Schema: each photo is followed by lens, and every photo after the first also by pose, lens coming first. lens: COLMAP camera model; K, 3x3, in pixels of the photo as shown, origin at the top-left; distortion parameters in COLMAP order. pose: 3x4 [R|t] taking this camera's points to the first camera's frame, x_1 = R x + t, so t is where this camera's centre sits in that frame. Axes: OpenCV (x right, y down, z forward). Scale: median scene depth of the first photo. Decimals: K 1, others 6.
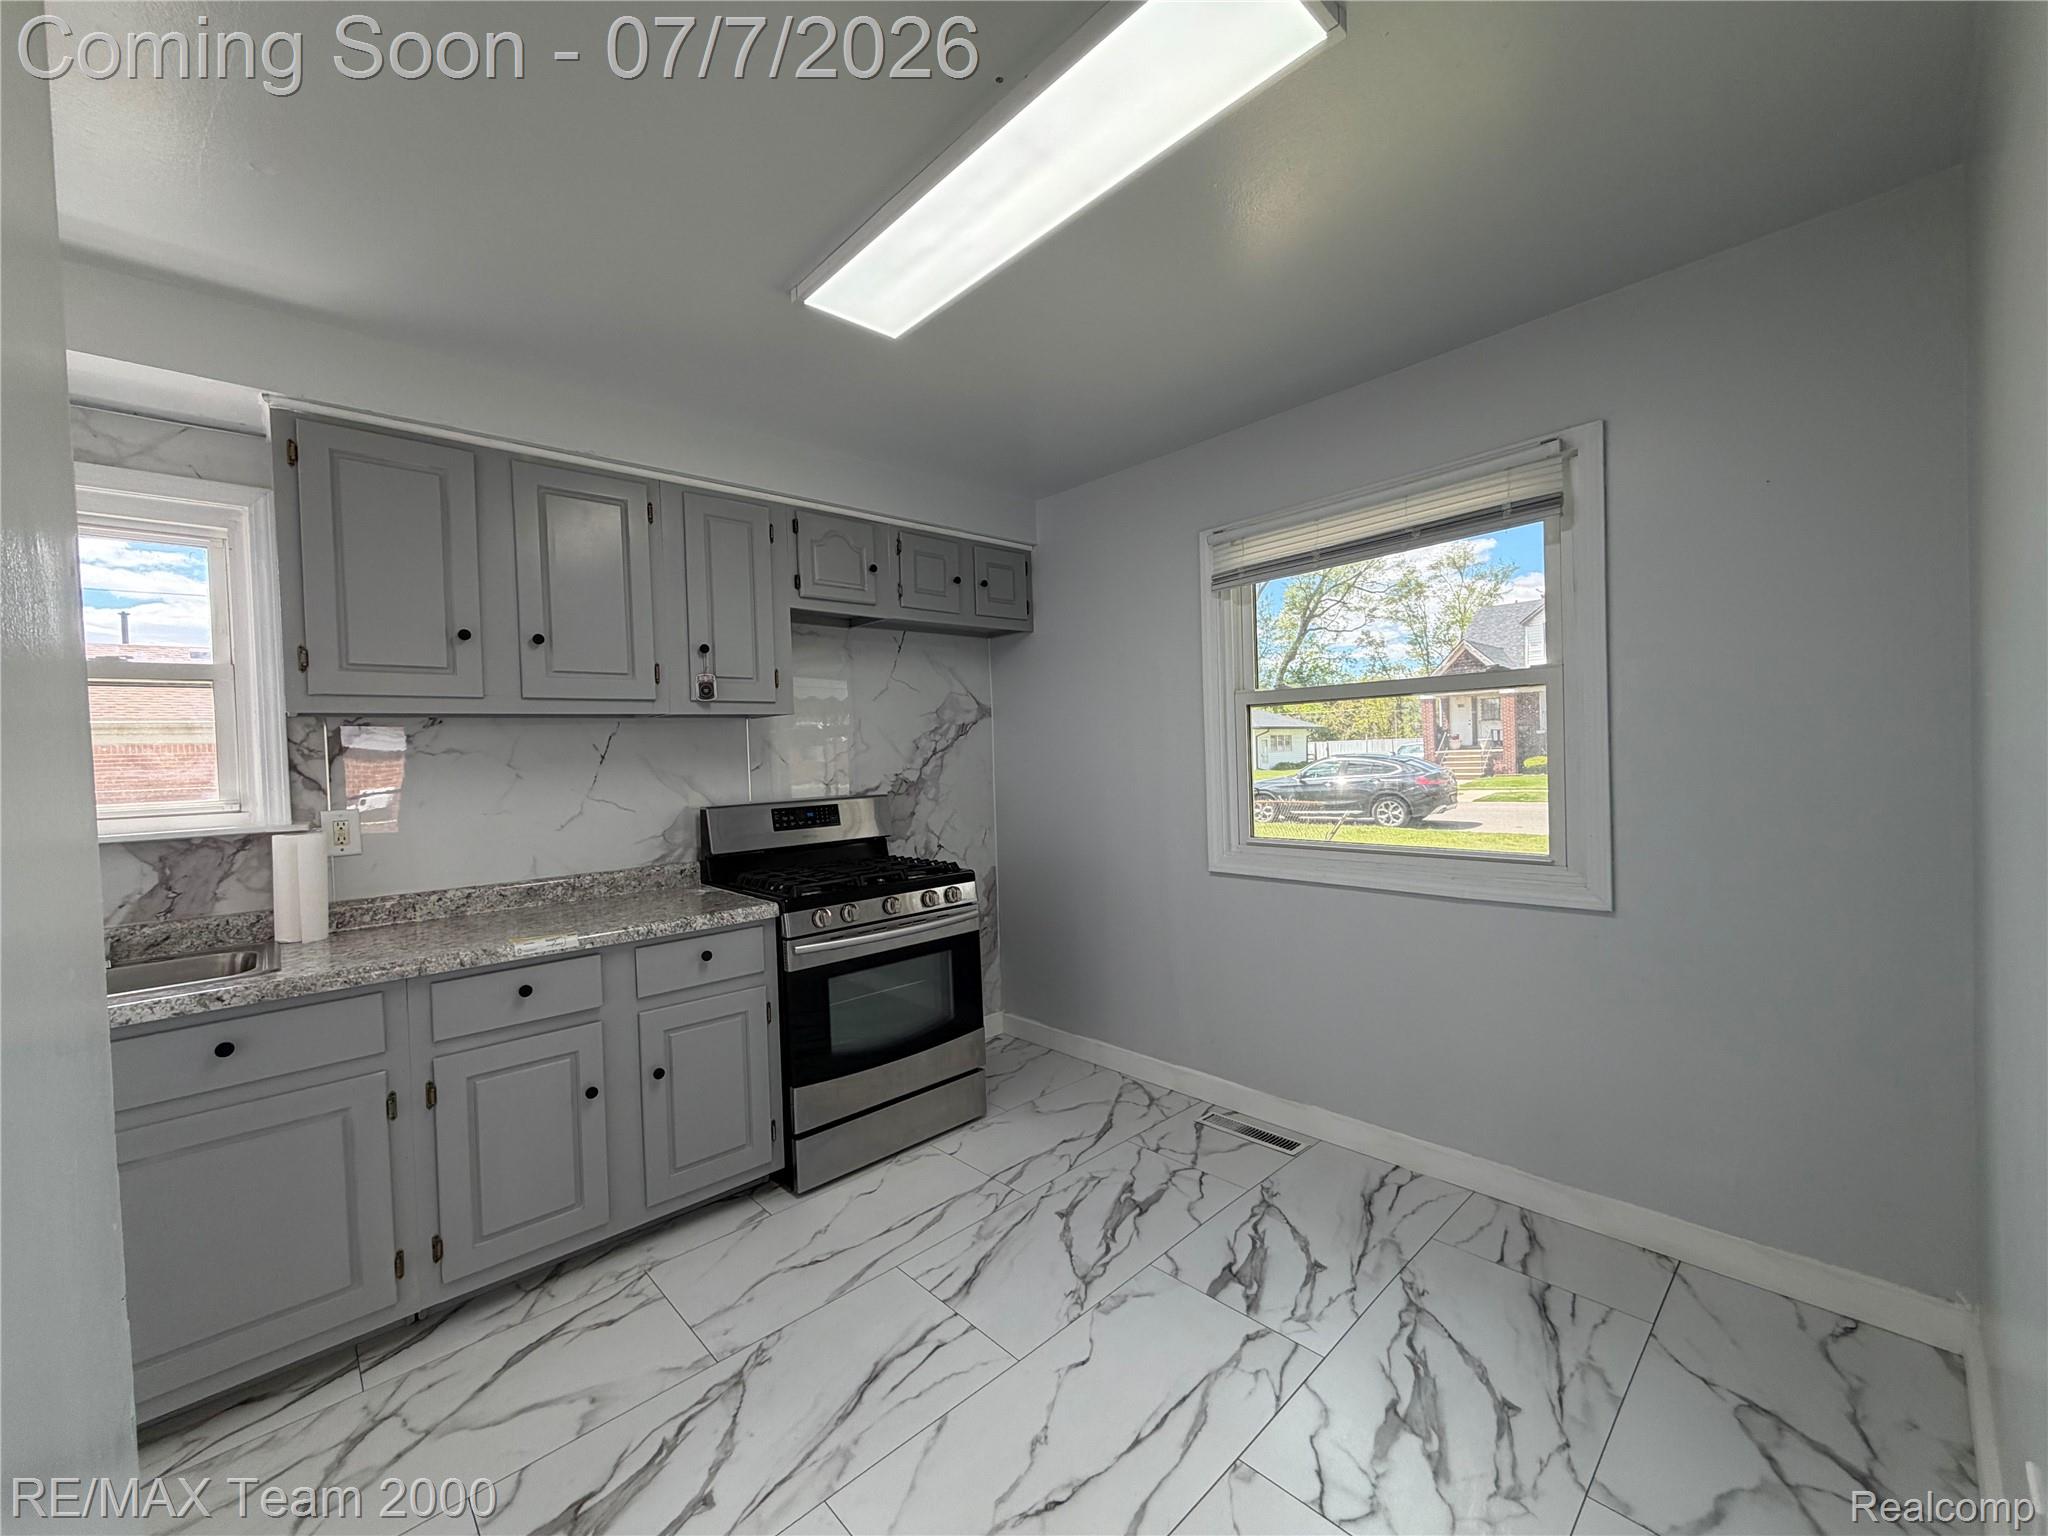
lens RADIAL K [[814.1, 0, 1015.8], [0, 814.1, 766.5], [0, 0, 1]] dist [0.000182, 0.000019]
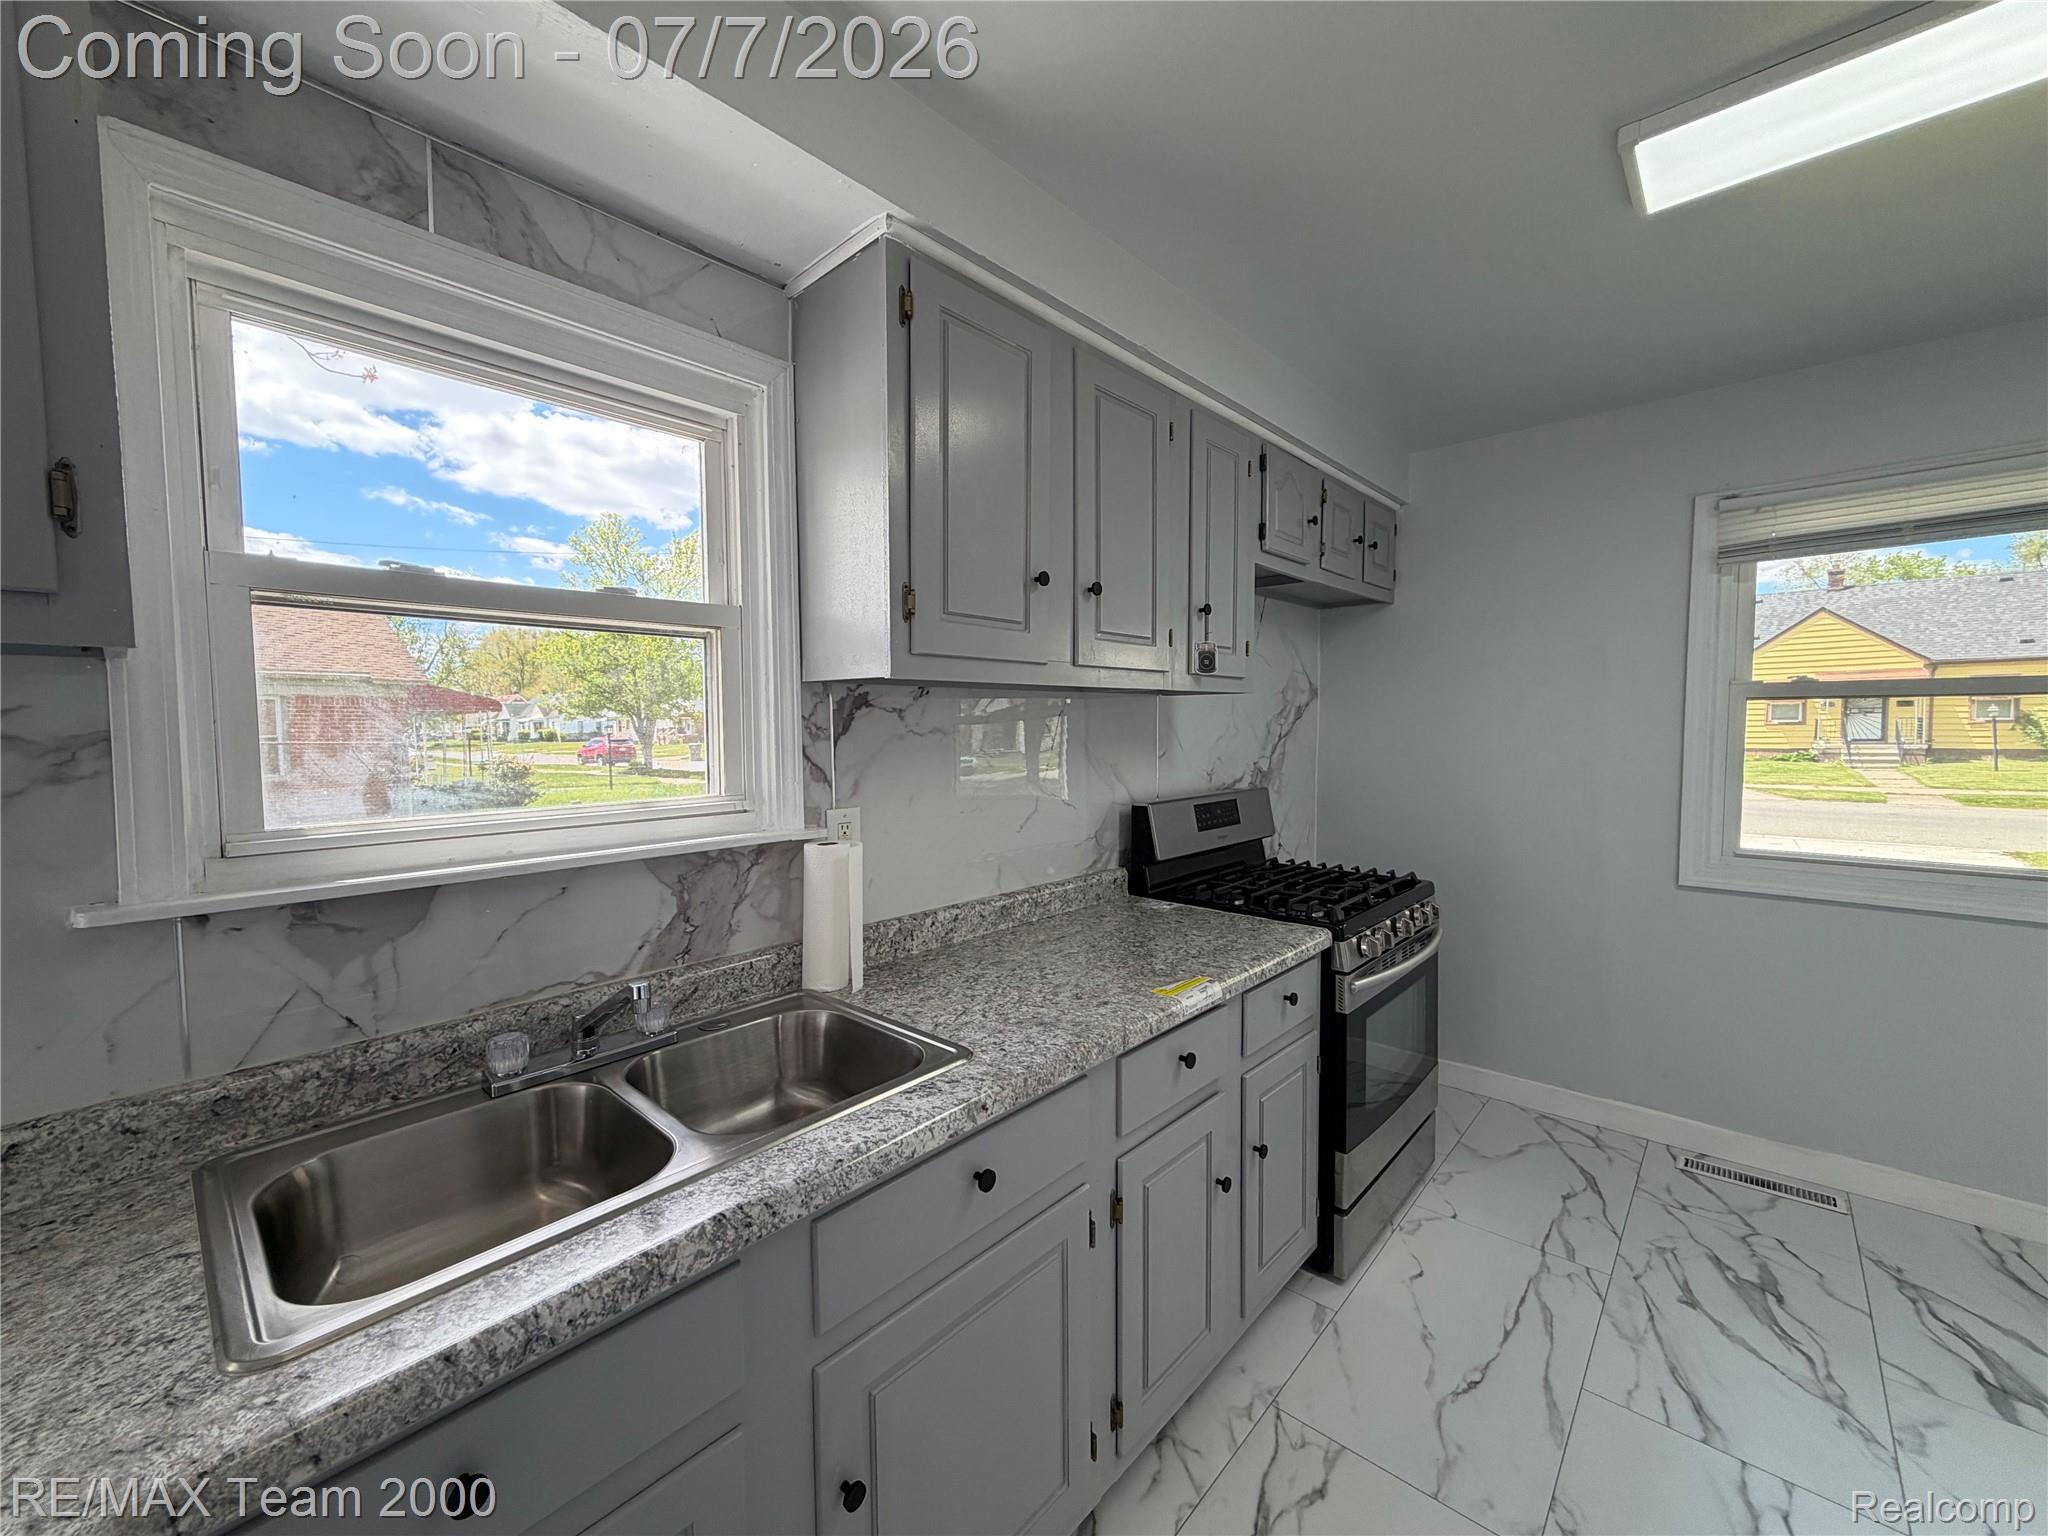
lens RADIAL K [[814.1, 0, 1015.8], [0, 814.1, 766.5], [0, 0, 1]] dist [0.000182, 0.000019]
pose [[0.996258, 0.023345, 0.083211, -0.614976], [-0.026188, 0.999104, 0.033244, -0.011451], [-0.082361, -0.035299, 0.995977, 0.204986]]
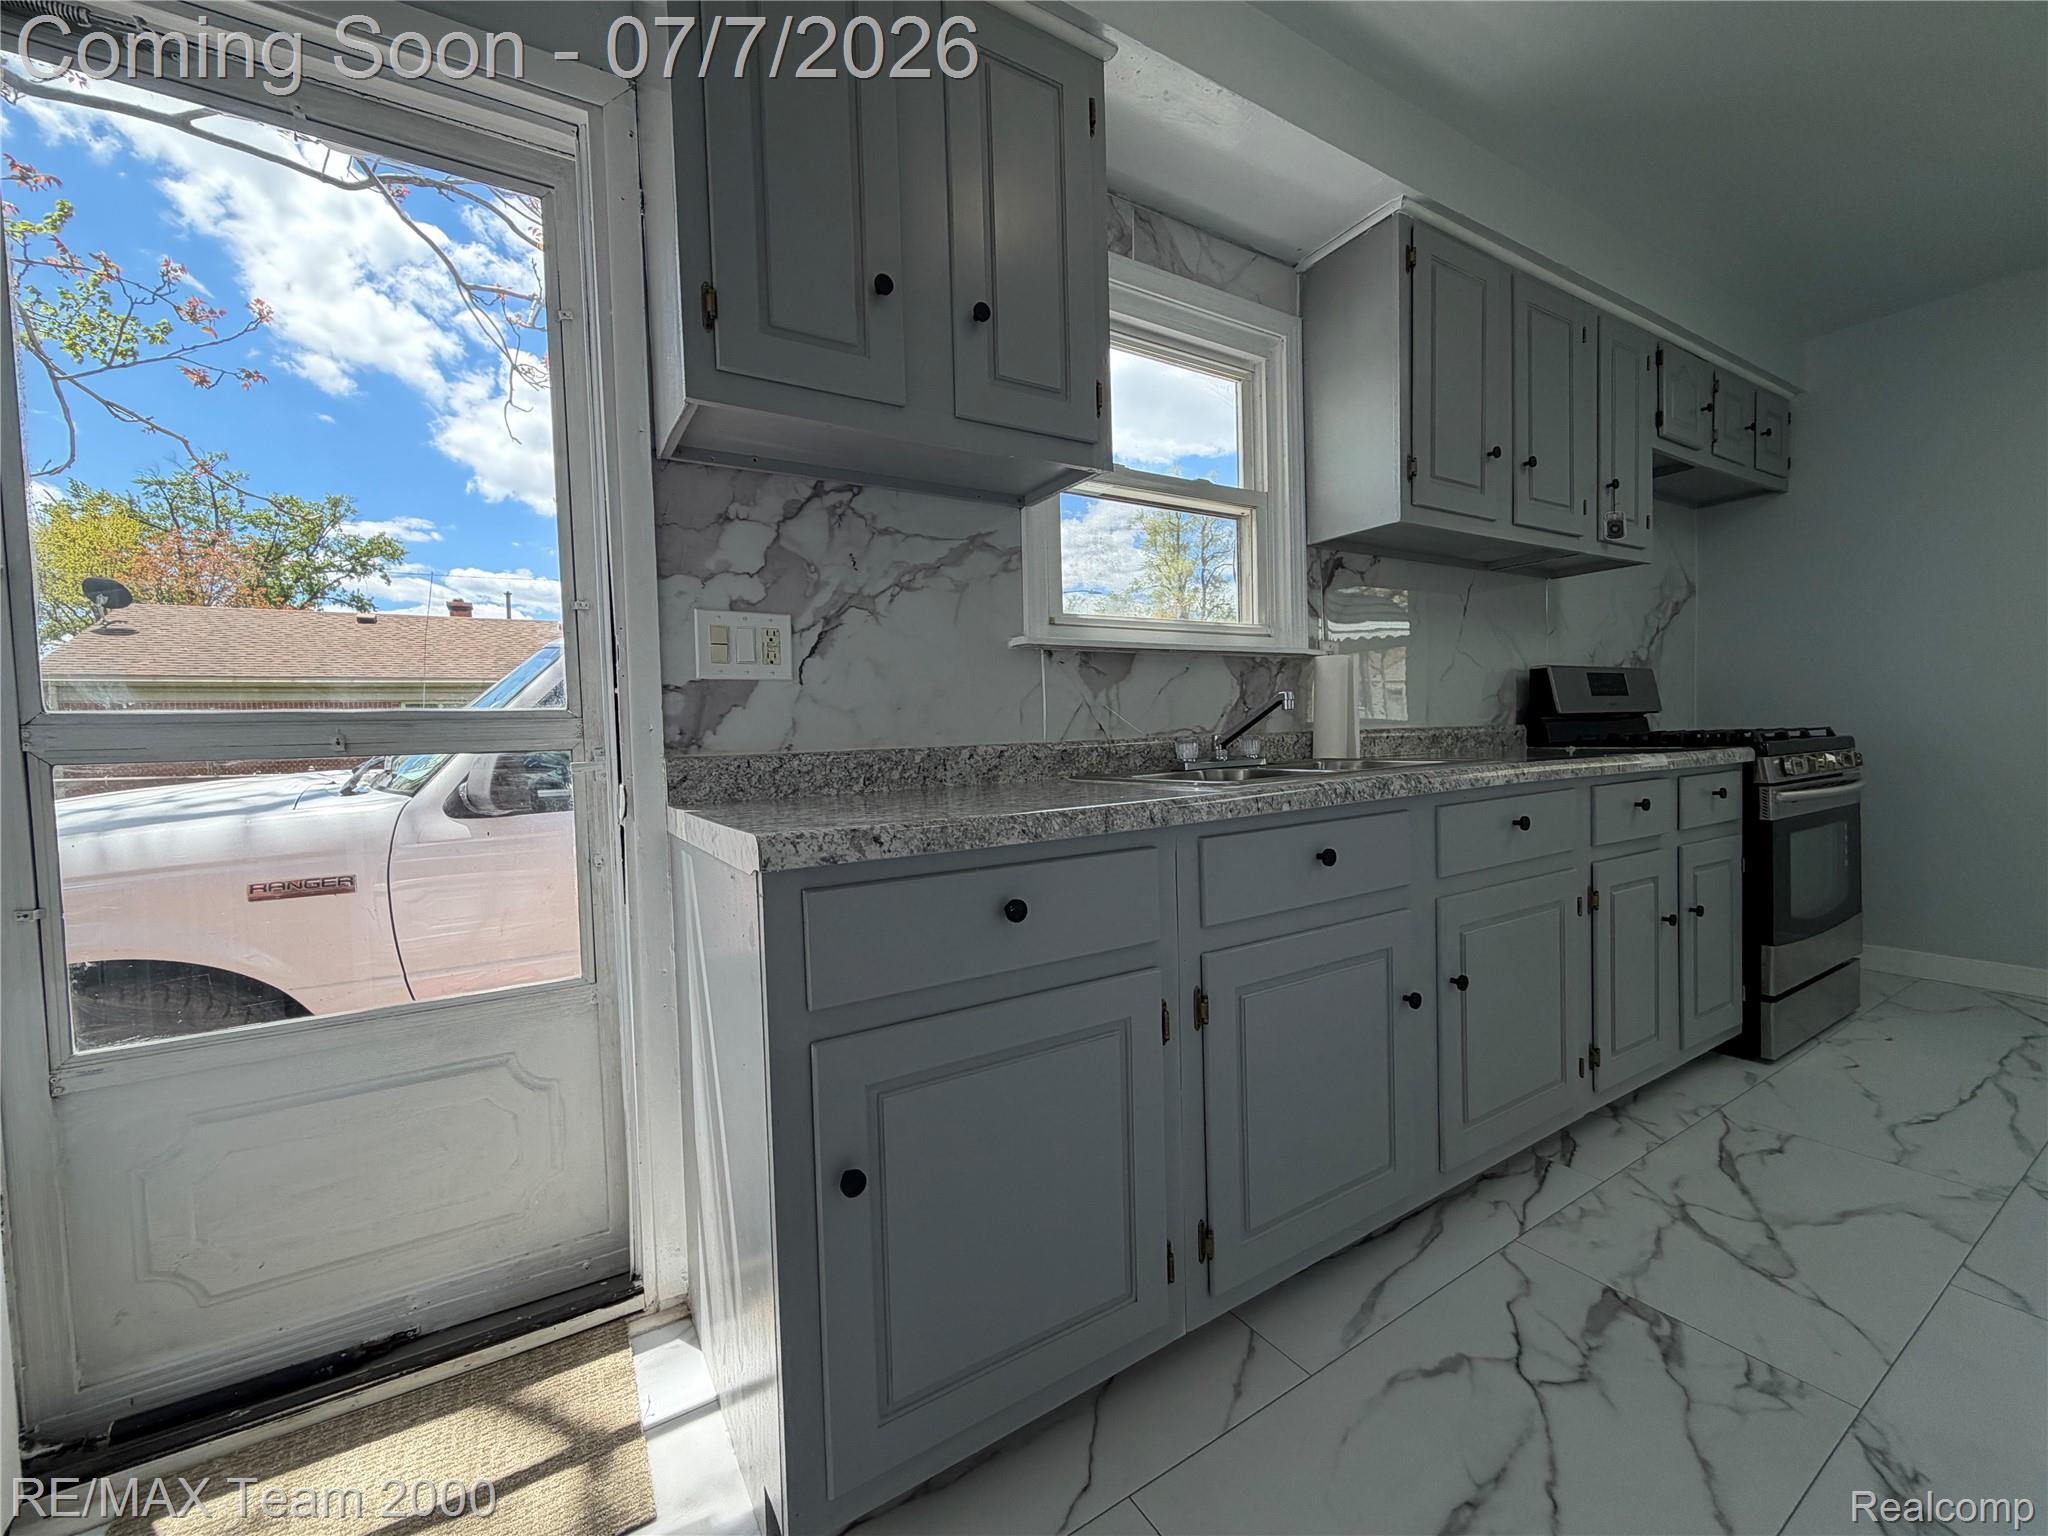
lens RADIAL K [[814.1, 0, 1015.8], [0, 814.1, 766.5], [0, 0, 1]] dist [0.000182, 0.000019]
pose [[0.979562, 0.011539, -0.200811, -0.842036], [-0.005932, 0.999576, 0.028502, 0.153566], [0.201054, -0.026728, 0.979215, -0.065083]]
